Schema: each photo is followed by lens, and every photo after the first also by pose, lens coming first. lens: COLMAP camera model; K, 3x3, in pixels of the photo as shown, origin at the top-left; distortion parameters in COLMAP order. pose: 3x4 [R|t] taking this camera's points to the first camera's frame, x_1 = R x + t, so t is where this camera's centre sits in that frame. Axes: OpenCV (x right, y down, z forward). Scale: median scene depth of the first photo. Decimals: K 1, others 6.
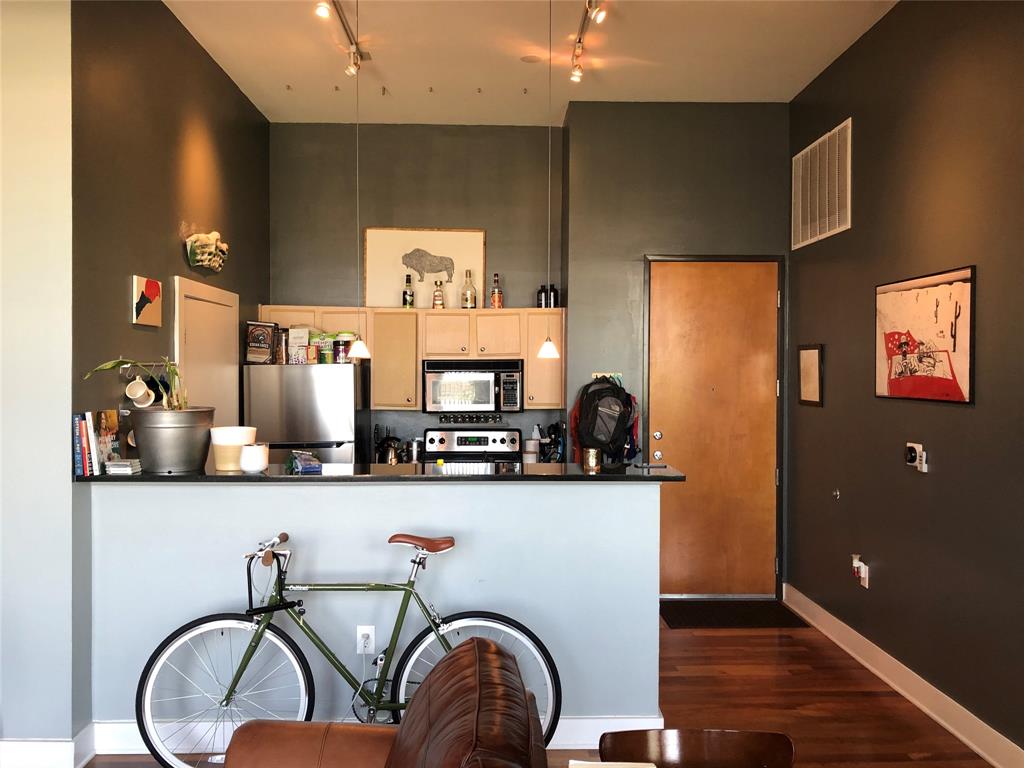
lens RADIAL K [[844.1, 0, 510.1], [0, 844.1, 382.7], [0, 0, 1]] dist [0.025362, 0.006678]
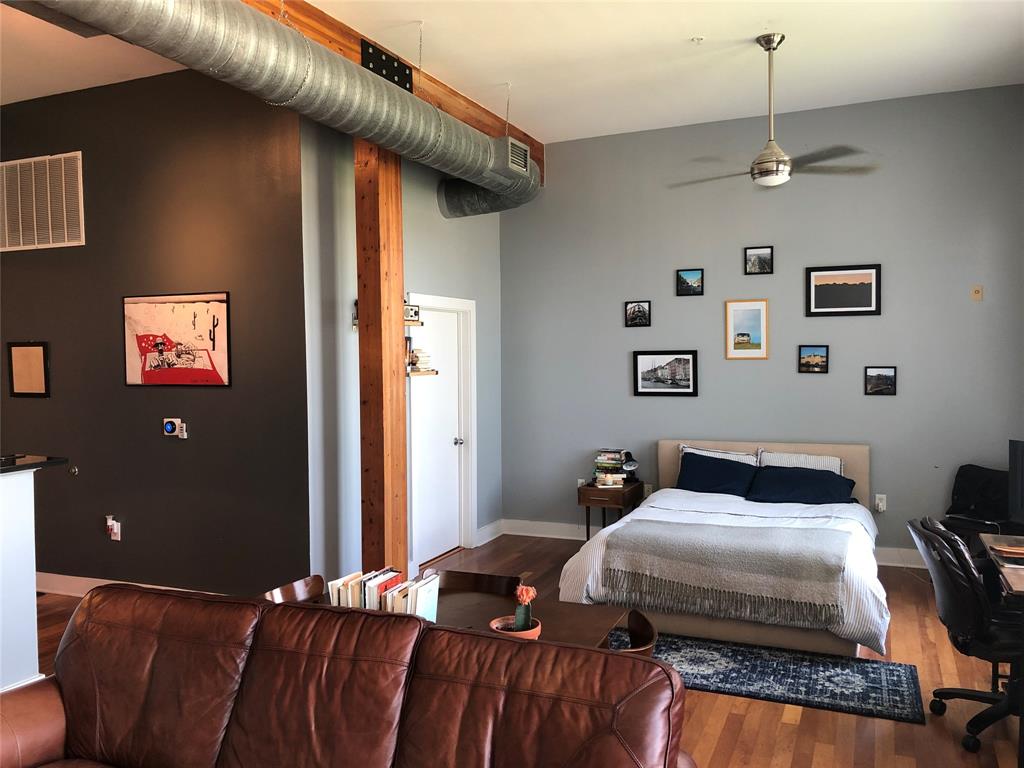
lens RADIAL K [[844.1, 0, 513.1], [0, 844.1, 382.3], [0, 0, 1]] dist [0.025362, 0.006678]
pose [[0.420341, -0.045383, 0.906231, -0.513296], [0.030321, 0.998893, 0.035959, -0.017312], [-0.906859, 0.012363, 0.421252, -0.050584]]
